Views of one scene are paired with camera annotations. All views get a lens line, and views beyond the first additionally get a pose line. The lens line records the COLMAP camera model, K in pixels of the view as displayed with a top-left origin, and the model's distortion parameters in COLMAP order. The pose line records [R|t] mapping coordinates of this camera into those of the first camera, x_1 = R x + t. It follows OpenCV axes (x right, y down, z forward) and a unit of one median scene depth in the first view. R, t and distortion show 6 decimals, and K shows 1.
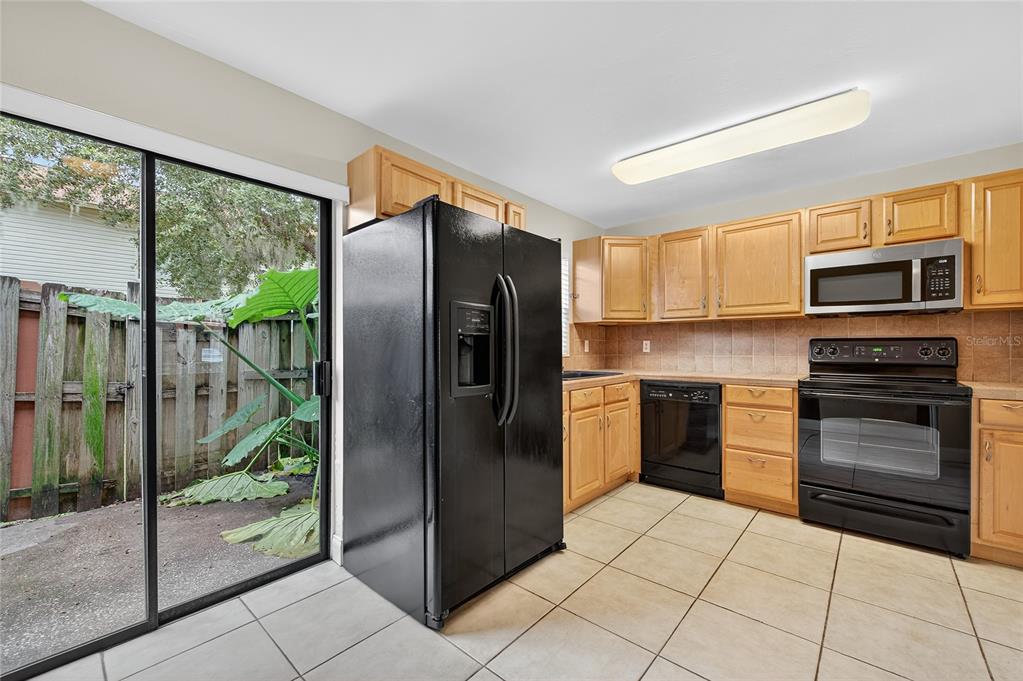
lens RADIAL K [[421.4, 0, 508.1], [0, 421.4, 347.0], [0, 0, 1]] dist [-0.000061, -0.000146]
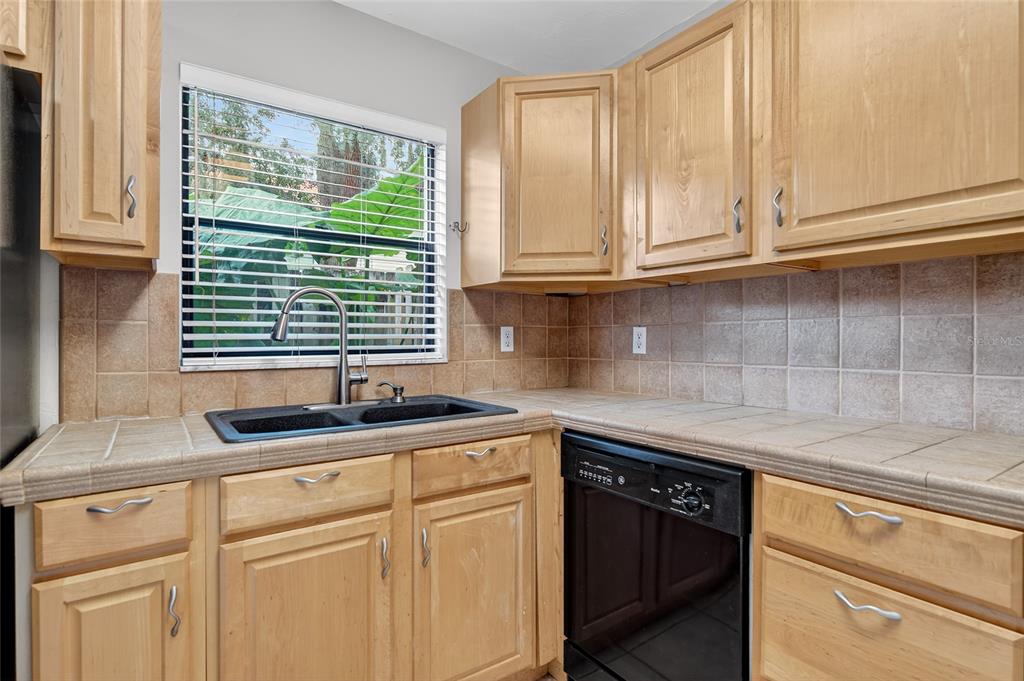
lens RADIAL K [[518.1, 0, 512.0], [0, 518.1, 339.2], [0, 0, 1]] dist [-0.003606, -0.000013]
pose [[0.972668, 0.002349, -0.232190, 0.375220], [-0.001682, 0.999994, 0.003072, -0.004617], [0.232196, -0.002597, 0.972666, 0.530683]]
